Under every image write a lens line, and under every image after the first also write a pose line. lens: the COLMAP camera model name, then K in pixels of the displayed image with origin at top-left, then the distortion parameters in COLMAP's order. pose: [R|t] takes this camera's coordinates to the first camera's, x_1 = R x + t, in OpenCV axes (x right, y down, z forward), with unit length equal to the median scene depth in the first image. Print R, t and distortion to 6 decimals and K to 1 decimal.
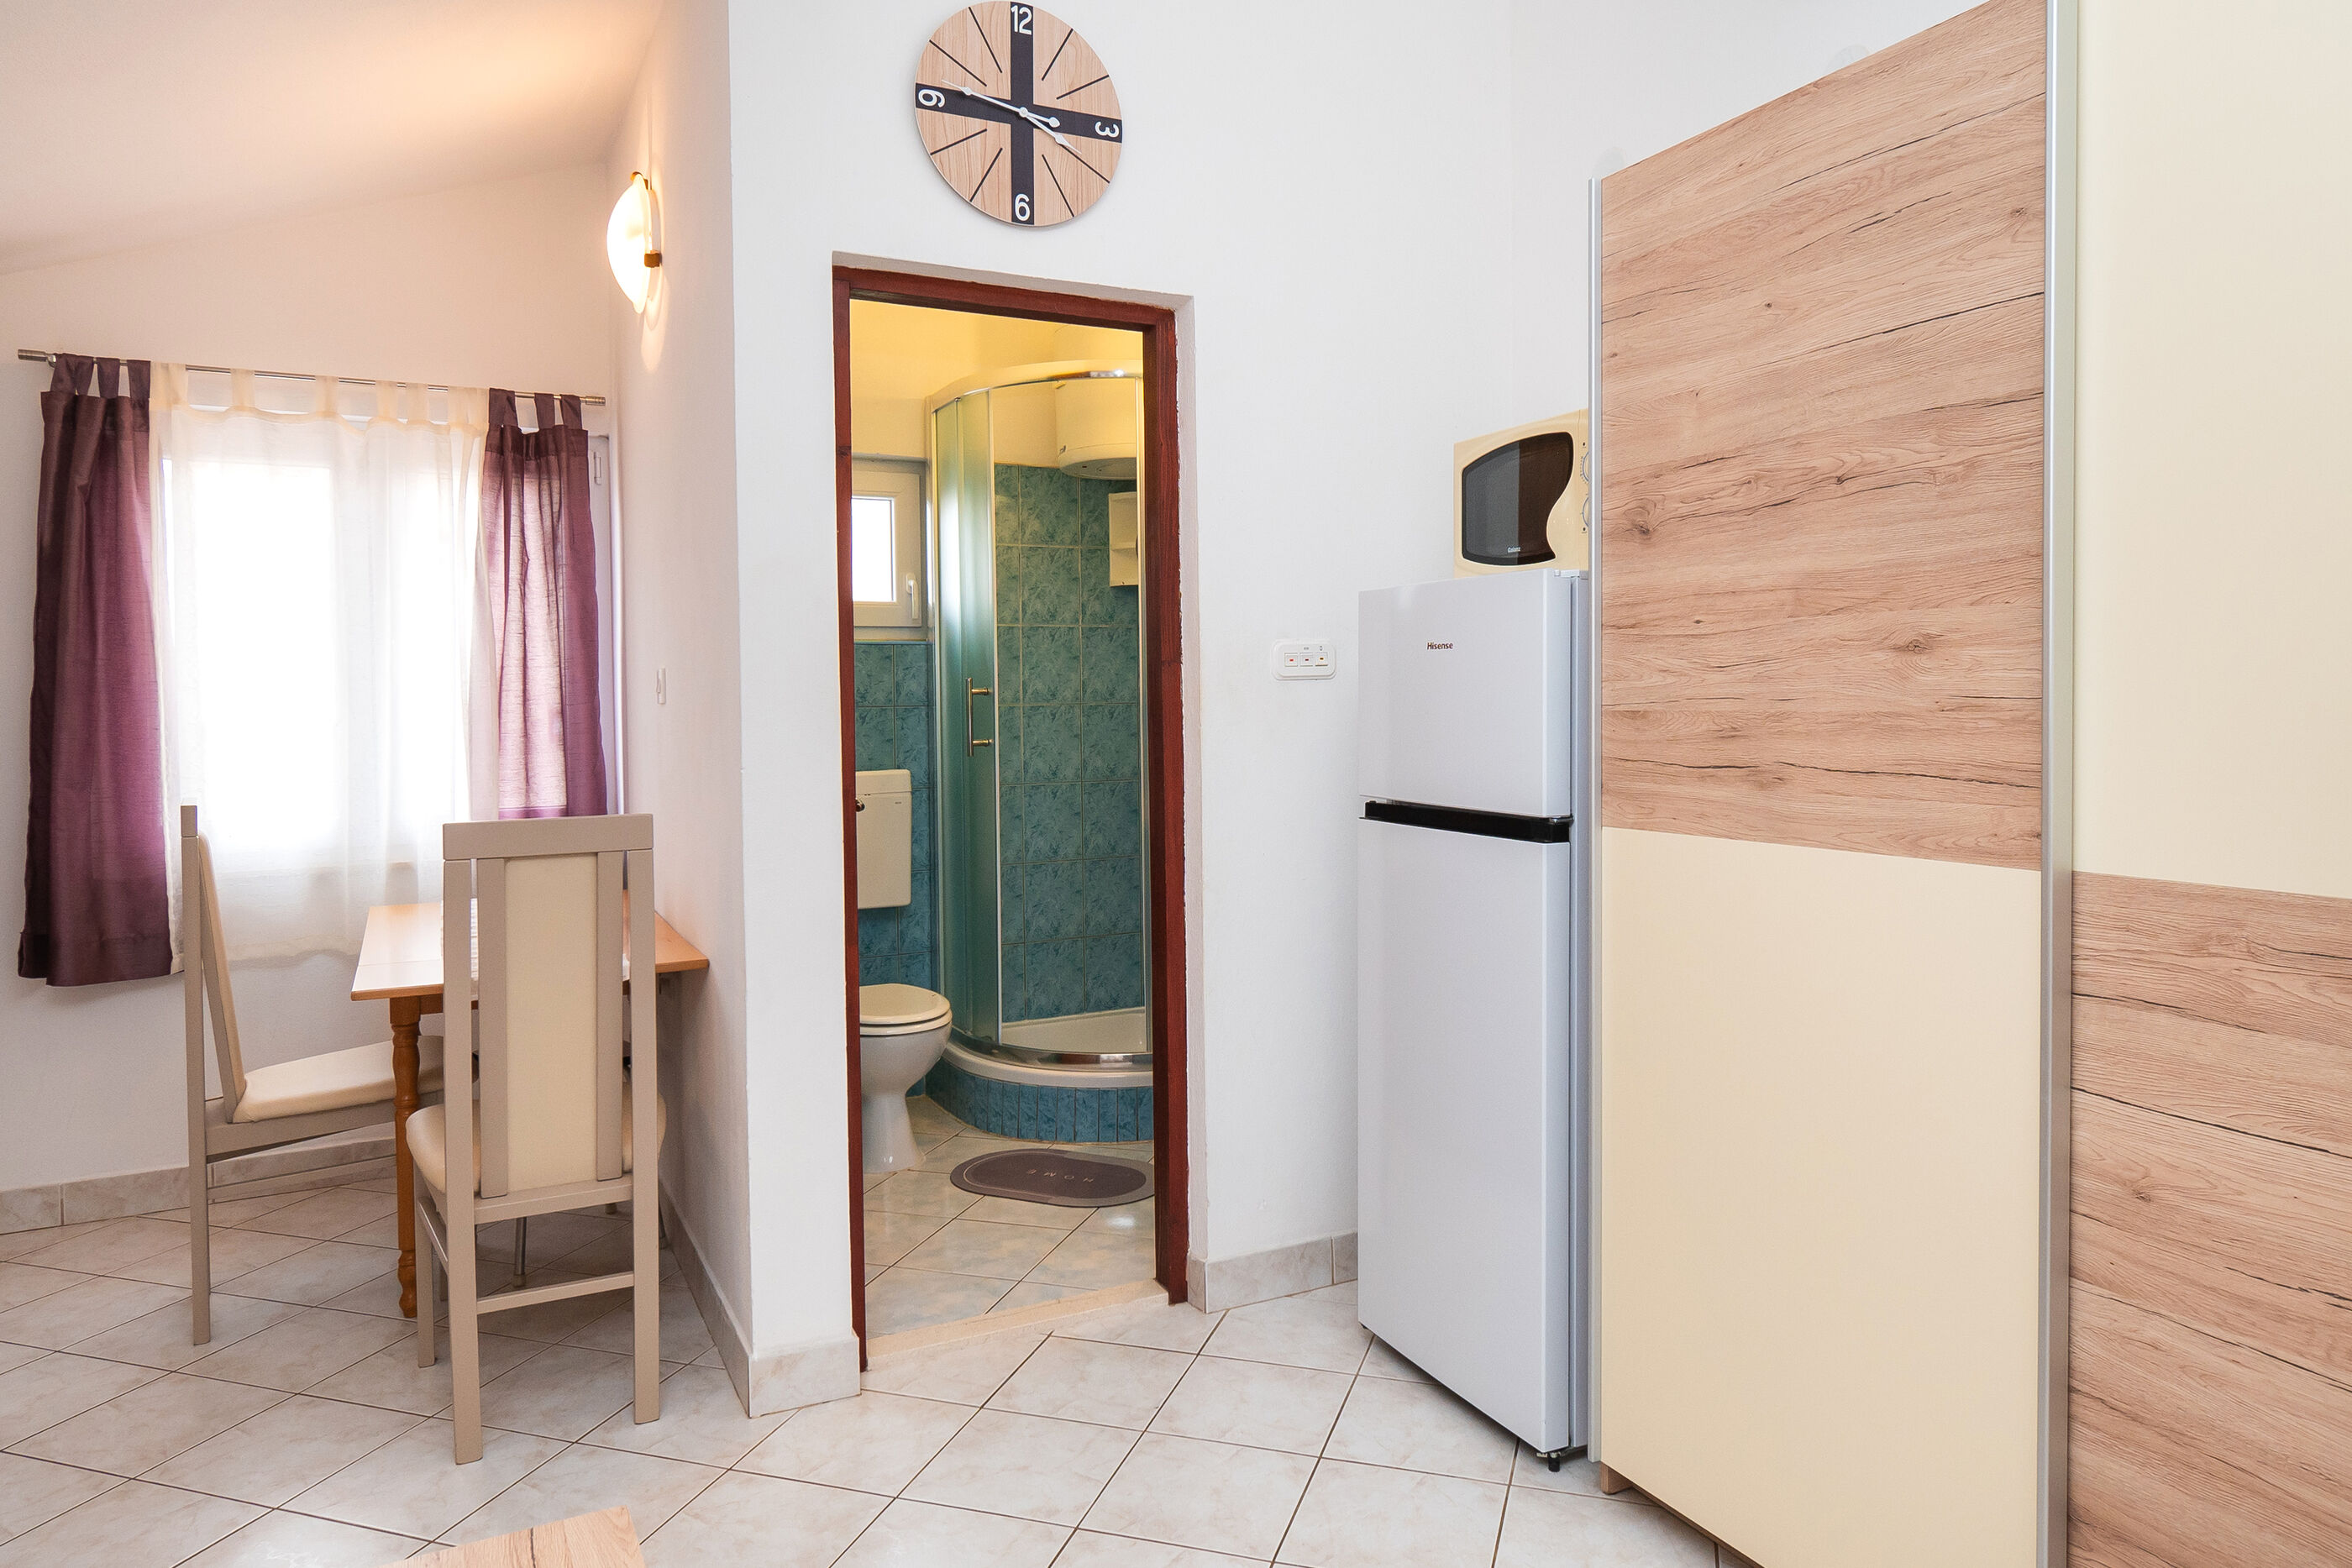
lens RADIAL K [[1498.0, 0, 1224.0], [0, 1498.0, 736.4], [0, 0, 1]] dist [0.006735, 0.000795]
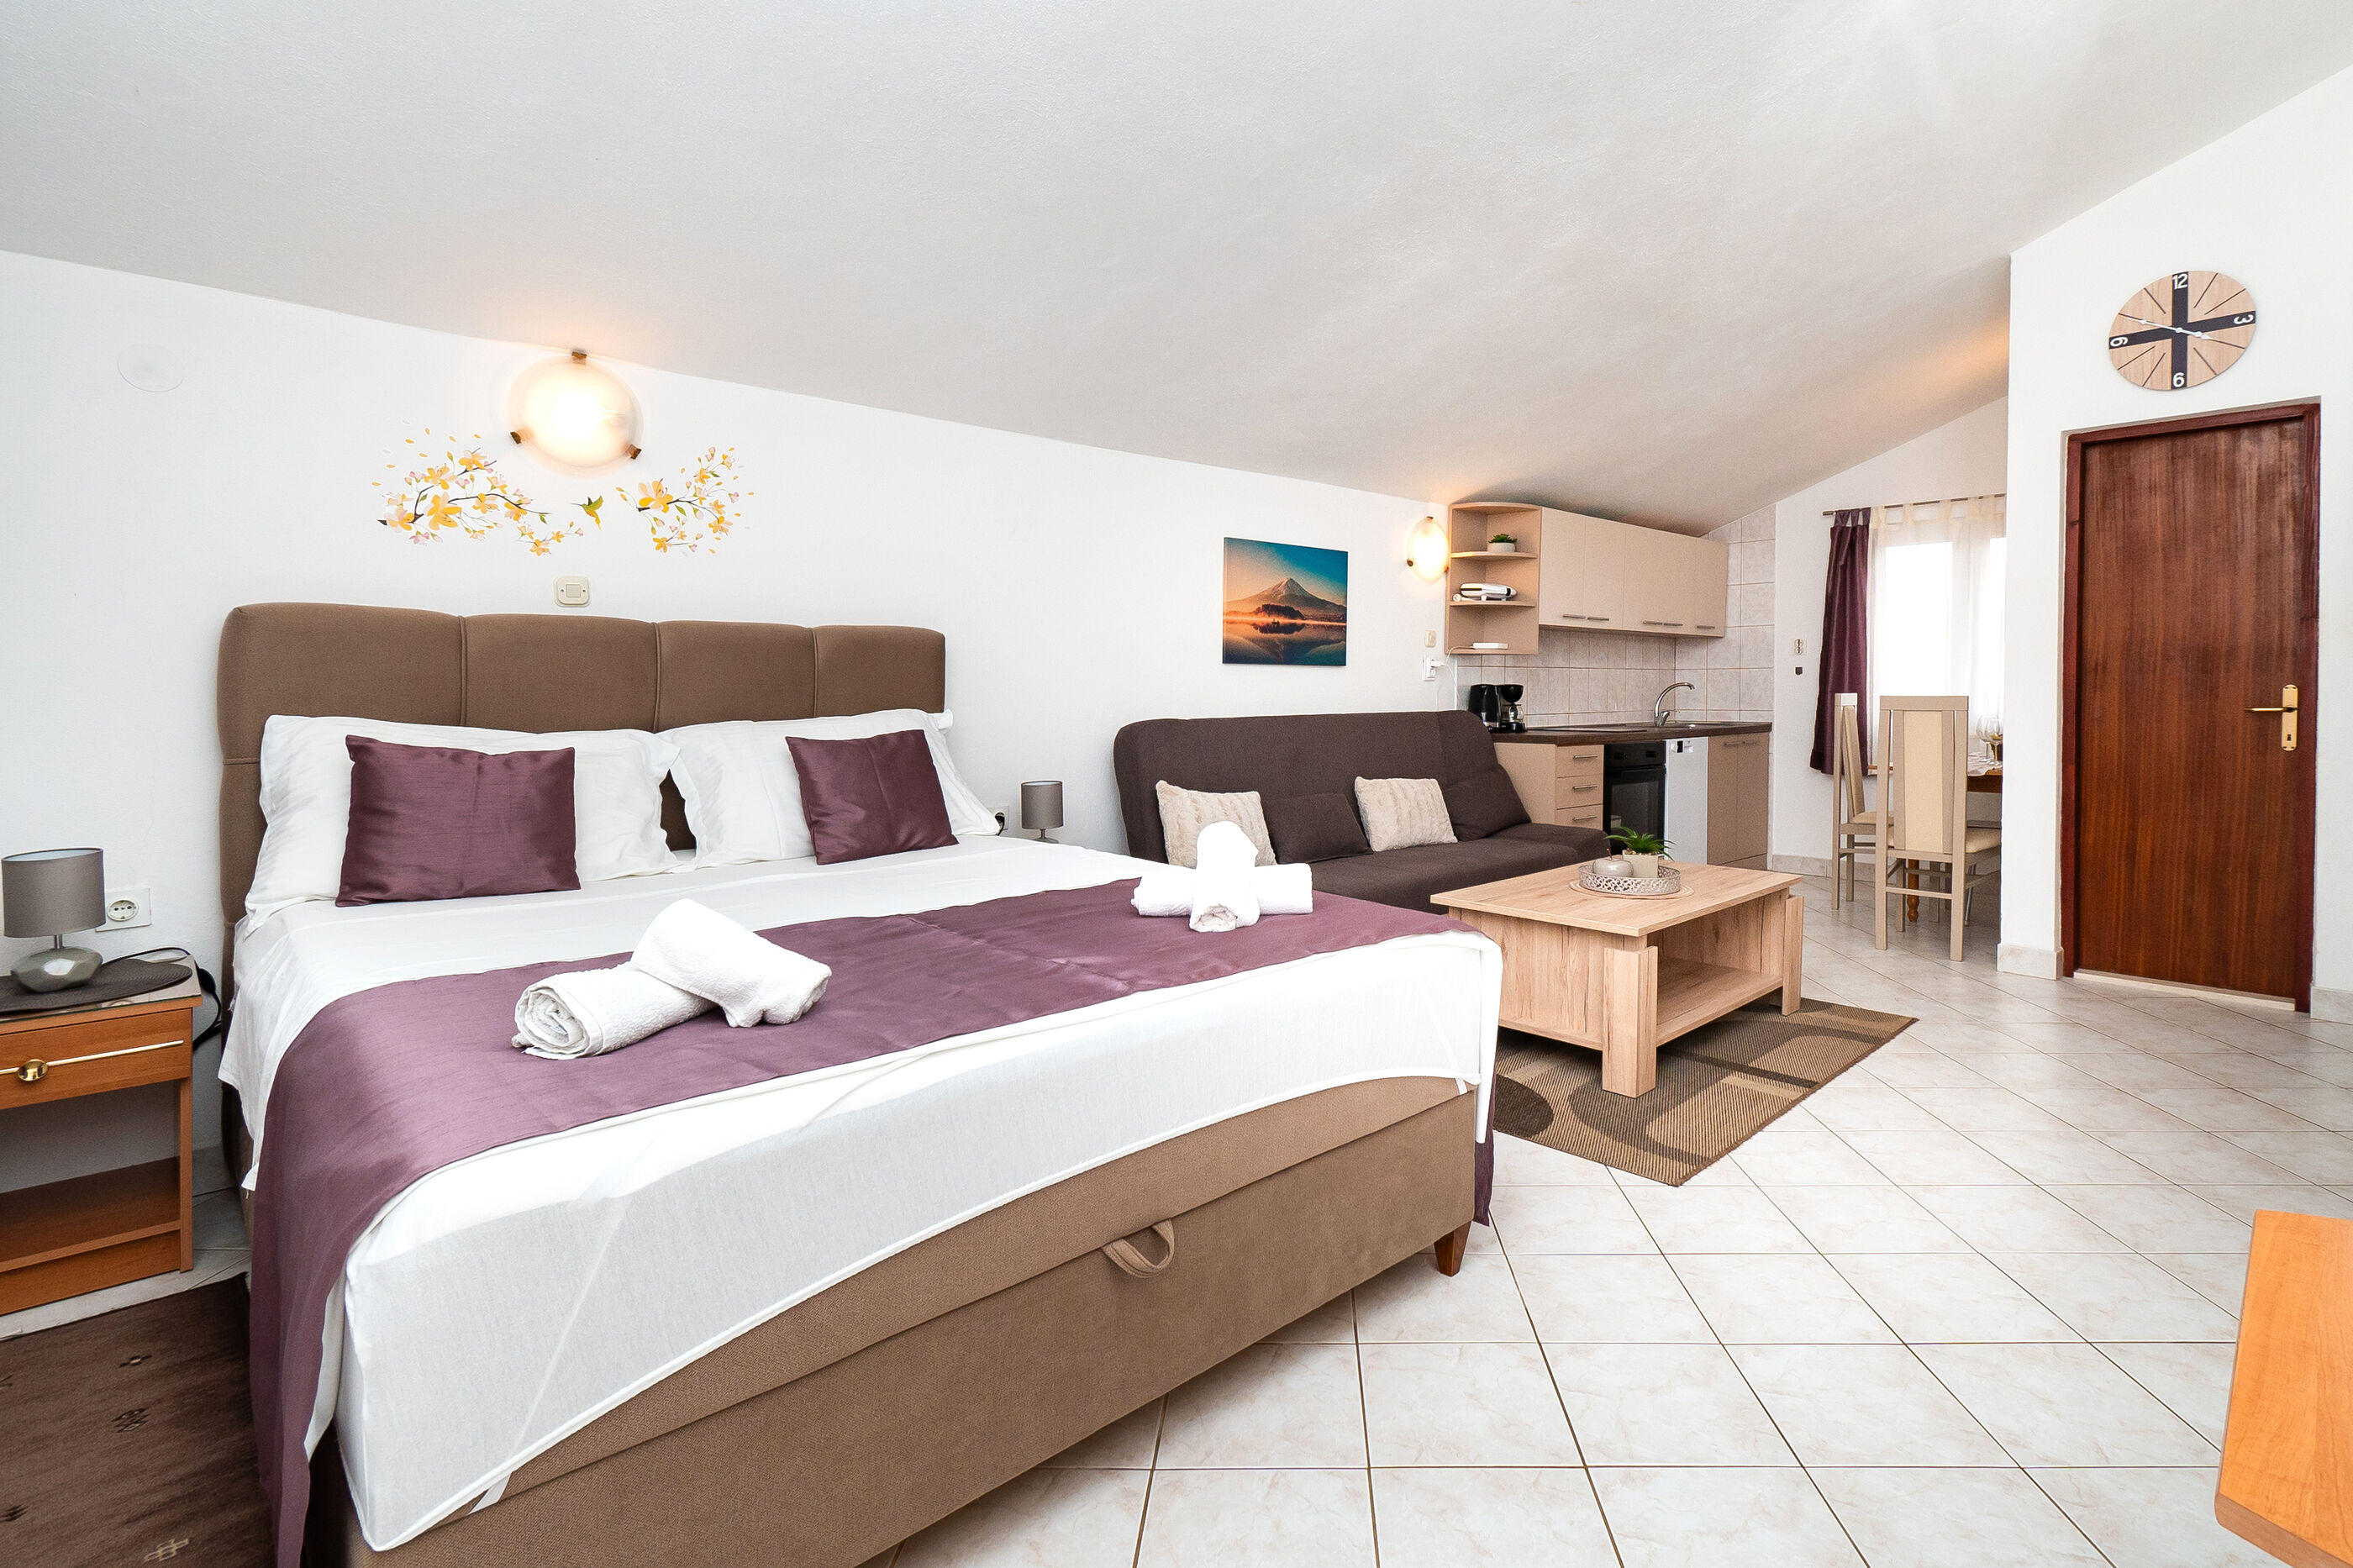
lens RADIAL K [[1128.0, 0, 1250.6], [0, 1128.0, 744.9], [0, 0, 1]] dist [0.004937, 0.000037]
pose [[0.267468, 0.061122, -0.961626, 0.923033], [-0.026395, 0.998076, 0.056097, 0.053951], [0.963205, 0.010378, 0.268567, -0.485238]]
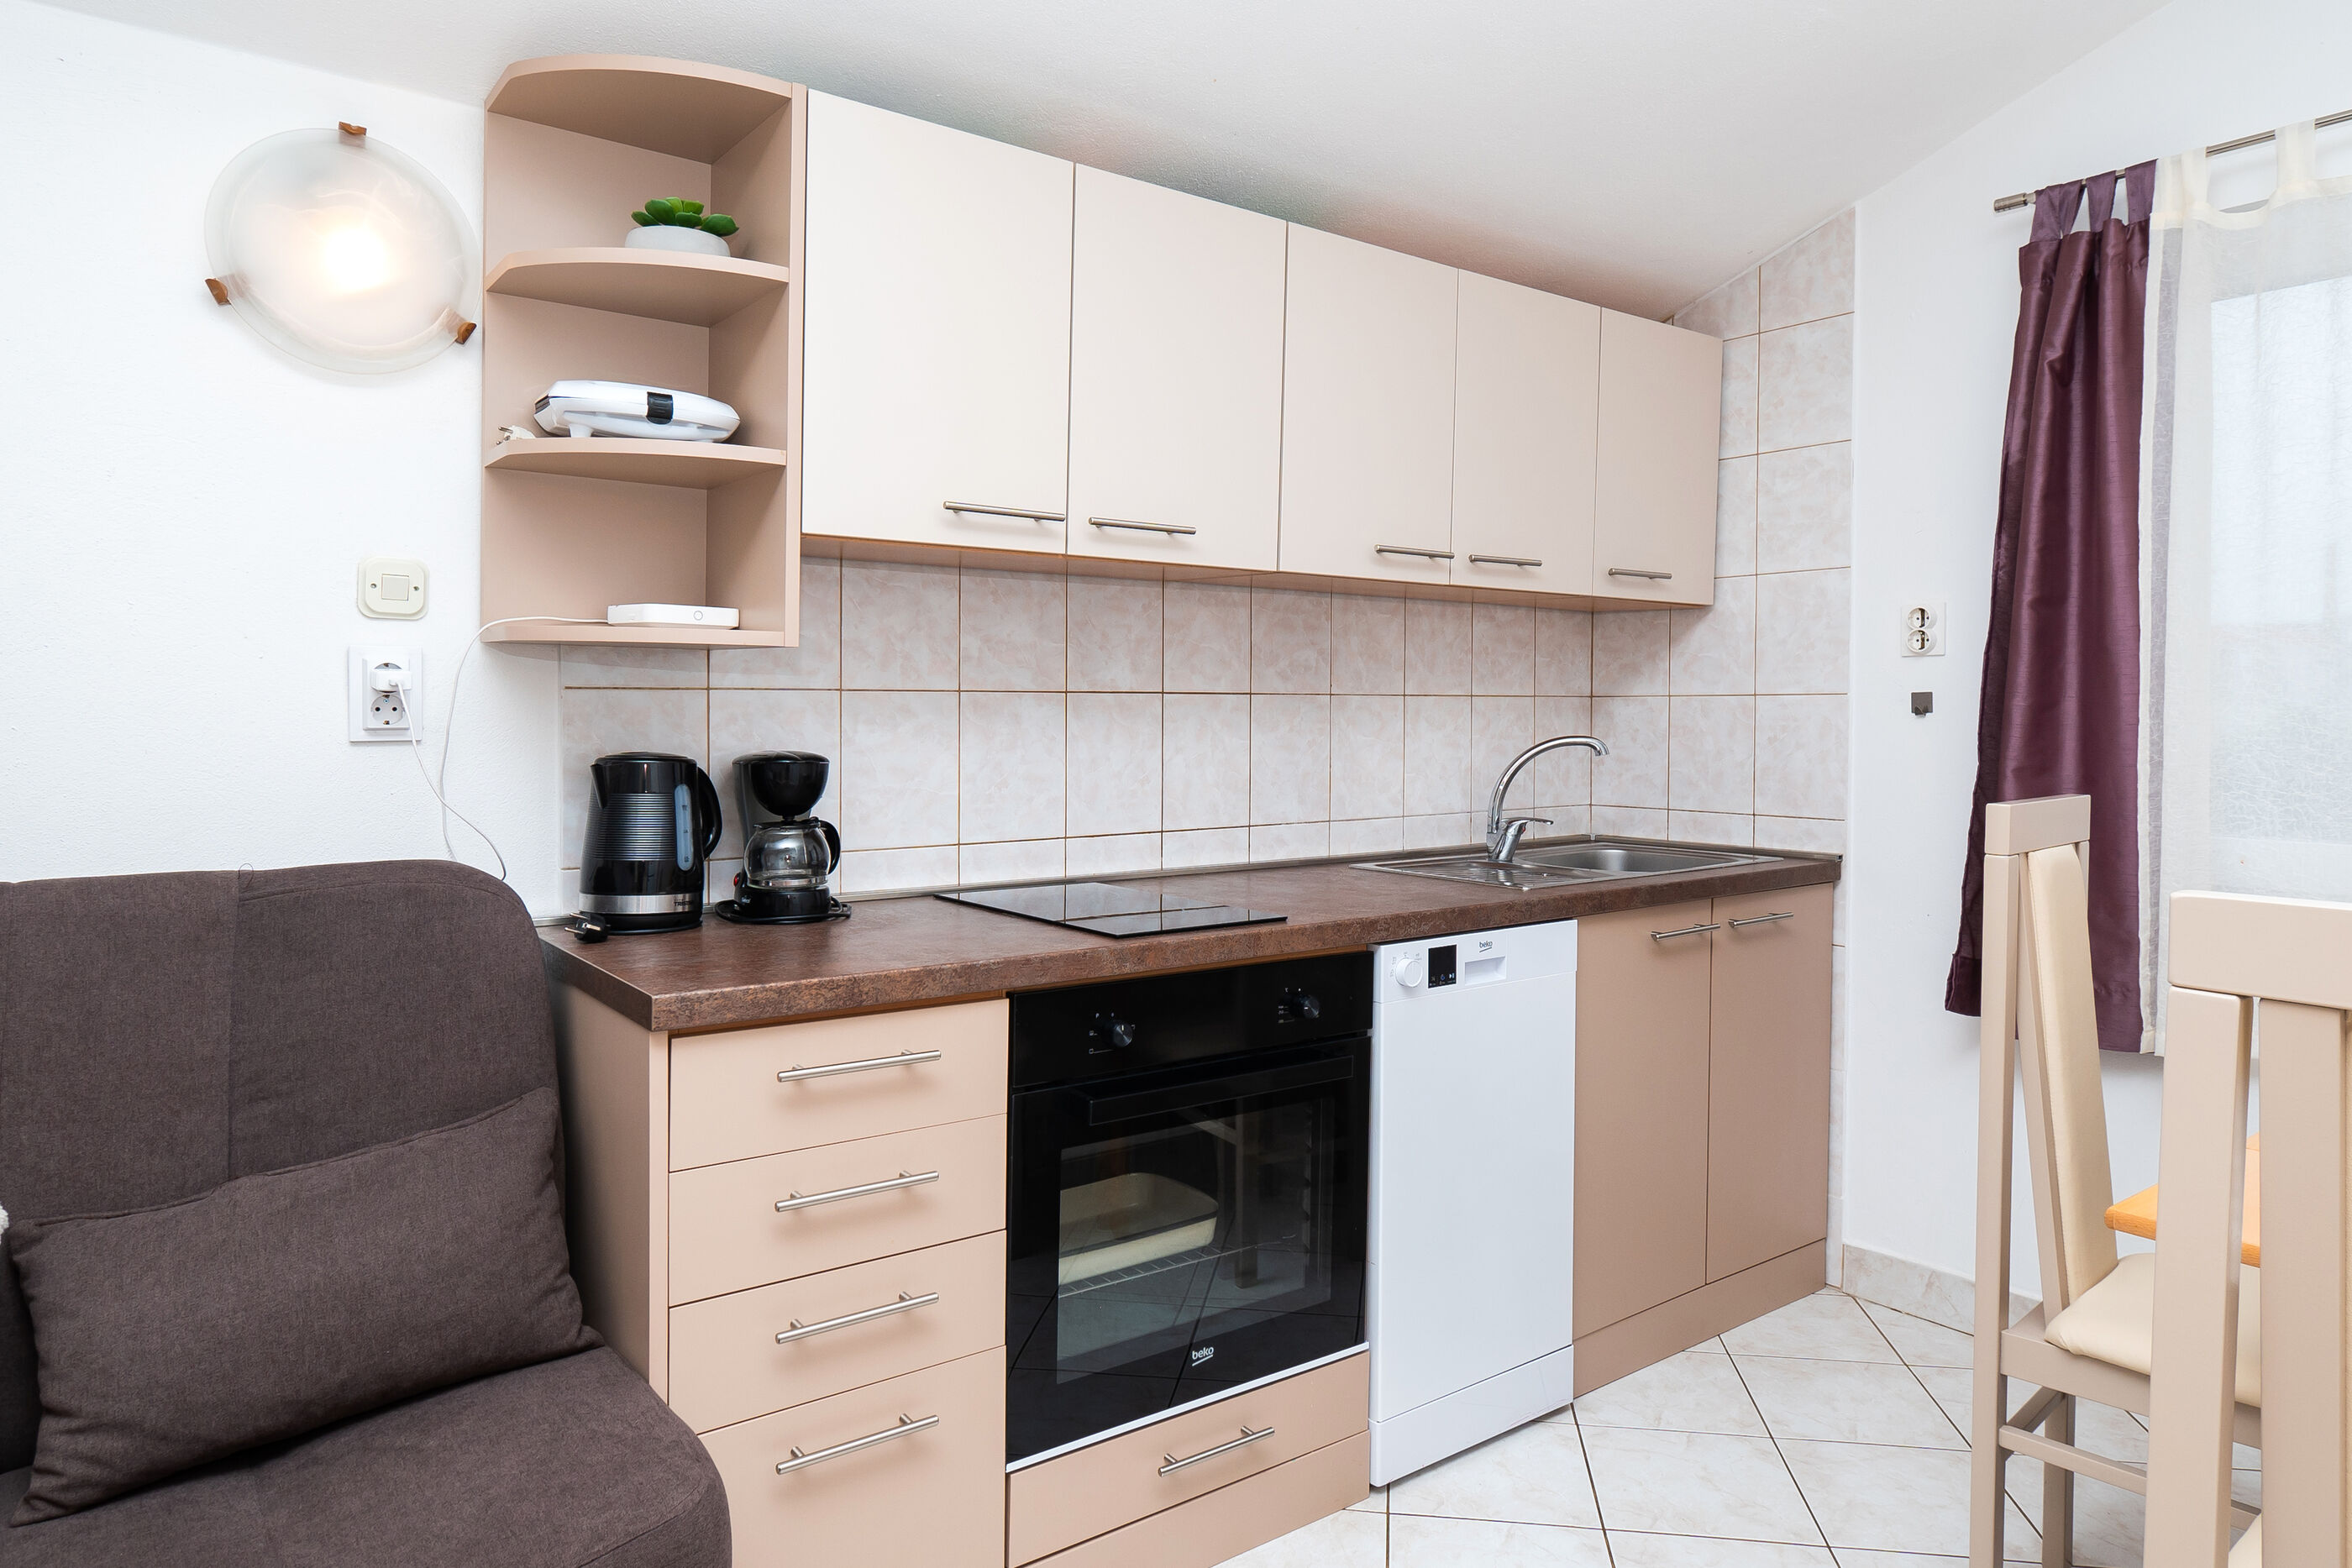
lens RADIAL K [[1413.9, 0, 1162.4], [0, 1413.9, 754.4], [0, 0, 1]] dist [0.022188, -0.015898]
pose [[0.144086, 0.051391, -0.988230, -0.162933], [-0.034295, 0.998310, 0.046915, 0.007098], [0.988971, 0.027131, 0.145605, 0.597848]]
